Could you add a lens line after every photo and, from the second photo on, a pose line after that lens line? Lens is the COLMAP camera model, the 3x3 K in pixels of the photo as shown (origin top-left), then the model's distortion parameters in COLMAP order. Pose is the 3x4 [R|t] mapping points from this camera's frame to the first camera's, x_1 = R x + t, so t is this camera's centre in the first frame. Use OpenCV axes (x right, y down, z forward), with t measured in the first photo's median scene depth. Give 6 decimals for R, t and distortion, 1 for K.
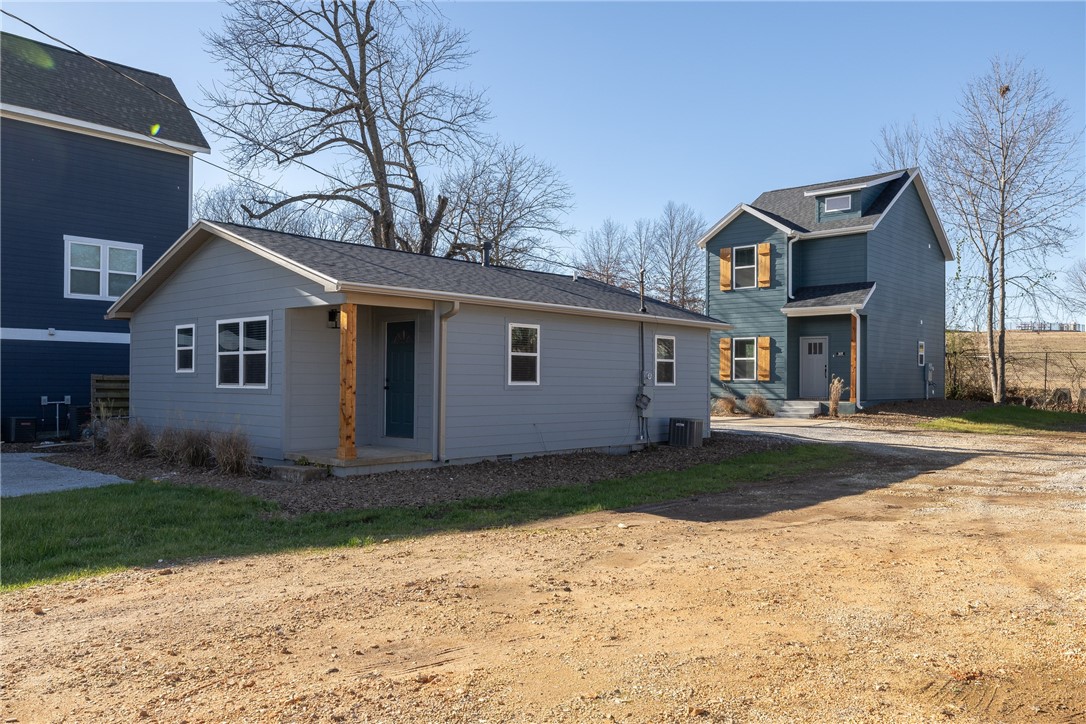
lens RADIAL K [[834.3, 0, 543.9], [0, 834.3, 394.6], [0, 0, 1]] dist [-0.001276, -0.002904]
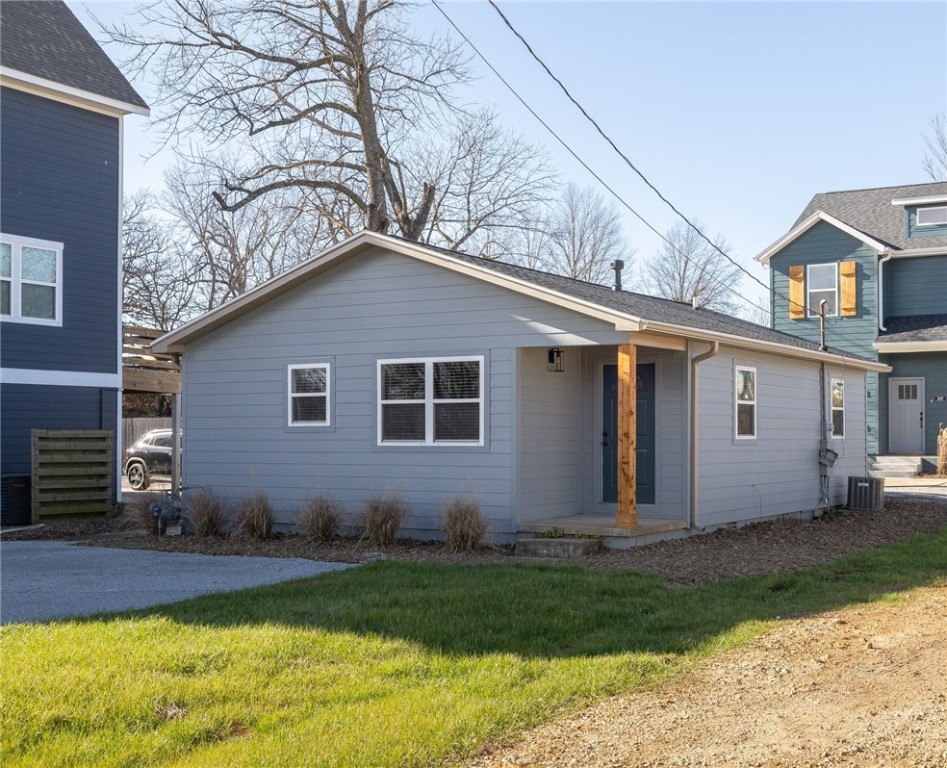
lens RADIAL K [[1224.2, 0, 625.3], [0, 1224.2, 439.3], [0, 0, 1]] dist [0.005417, -0.001931]
pose [[0.968414, -0.008377, 0.249206, -0.243528], [0.011364, 0.999880, -0.010551, 0.000377], [-0.249088, 0.013050, 0.968393, -0.090980]]
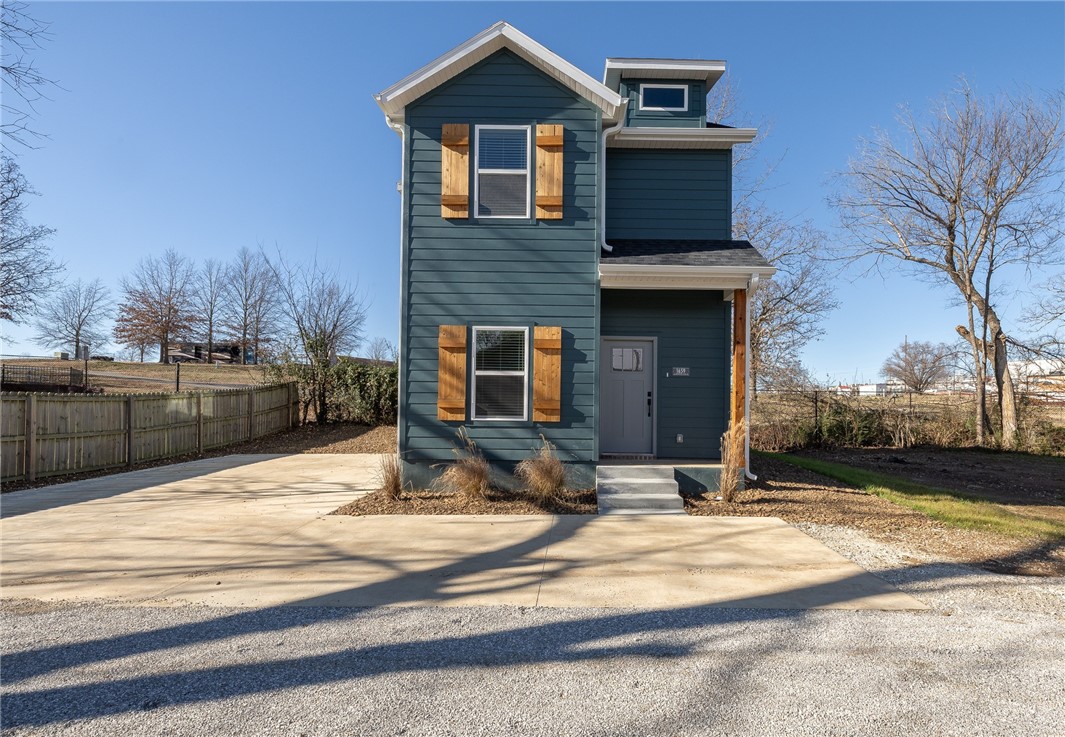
lens RADIAL K [[505.5, 0, 581.2], [0, 505.5, 401.8], [0, 0, 1]] dist [0.003488, 0.000409]
pose [[0.731744, 0.014037, 0.681435, 0.089017], [0.007584, 0.999558, -0.028734, -0.019867], [-0.681538, 0.026194, 0.731314, 0.797647]]
